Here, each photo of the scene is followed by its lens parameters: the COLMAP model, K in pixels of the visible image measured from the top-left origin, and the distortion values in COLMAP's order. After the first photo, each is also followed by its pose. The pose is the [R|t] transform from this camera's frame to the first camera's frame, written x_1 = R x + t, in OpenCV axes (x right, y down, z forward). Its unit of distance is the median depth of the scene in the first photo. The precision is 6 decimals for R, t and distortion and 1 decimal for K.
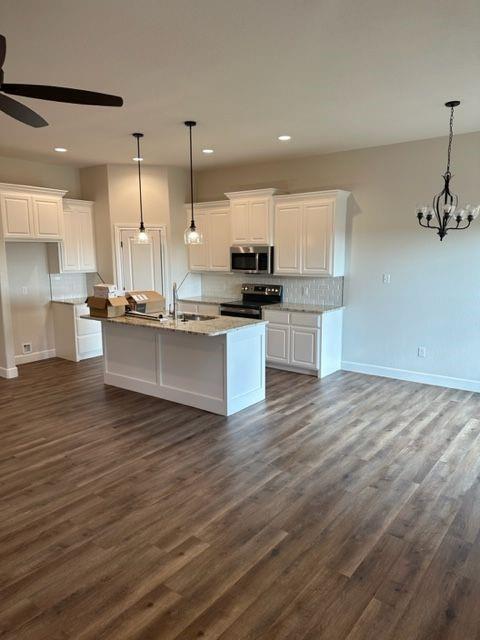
lens RADIAL K [[454.0, 0, 238.9], [0, 454.0, 321.9], [0, 0, 1]] dist [0.028727, -0.002577]
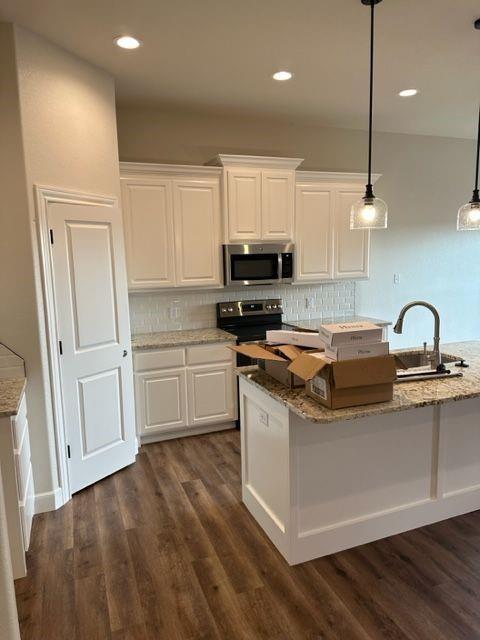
lens RADIAL K [[454.0, 0, 239.2], [0, 454.0, 319.2], [0, 0, 1]] dist [0.028727, -0.002577]
pose [[0.516444, -0.128901, 0.846564, -0.565184], [0.152496, 0.986647, 0.057201, -0.102648], [-0.842633, 0.099557, 0.529205, 0.702758]]
